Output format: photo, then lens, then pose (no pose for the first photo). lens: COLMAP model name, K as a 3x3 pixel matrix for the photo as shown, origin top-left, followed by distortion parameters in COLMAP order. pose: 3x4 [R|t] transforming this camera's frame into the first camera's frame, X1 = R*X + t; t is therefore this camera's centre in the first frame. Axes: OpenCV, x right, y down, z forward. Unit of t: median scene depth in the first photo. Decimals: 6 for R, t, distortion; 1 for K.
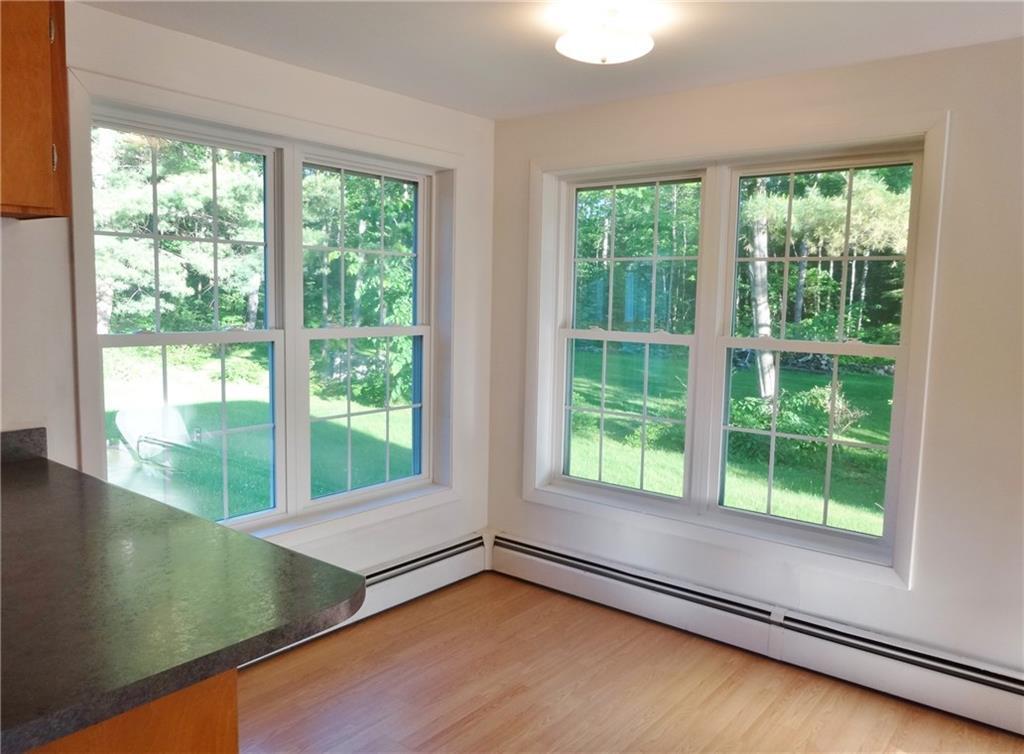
lens RADIAL K [[770.9, 0, 512.3], [0, 770.9, 373.1], [0, 0, 1]] dist [0.007300, -0.001961]
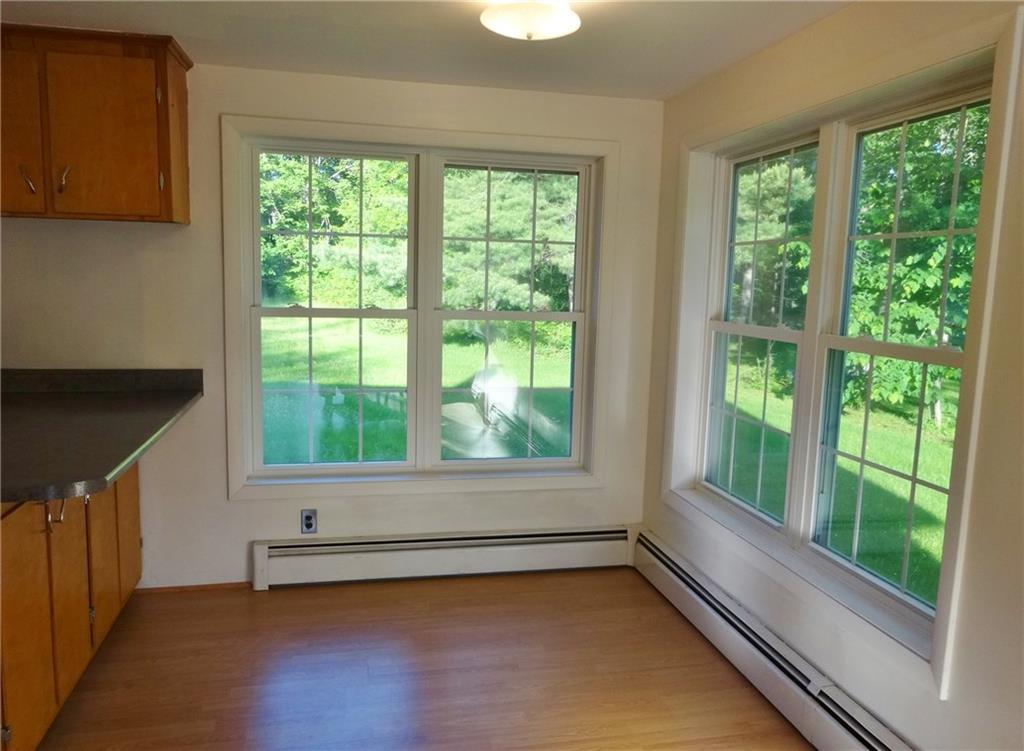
lens RADIAL K [[770.9, 0, 511.8], [0, 770.9, 379.7], [0, 0, 1]] dist [0.007300, -0.001961]
pose [[0.781565, 0.083616, -0.618195, 0.451157], [-0.075374, 0.996374, 0.039476, -0.006648], [0.619254, 0.015742, 0.785033, 0.141766]]
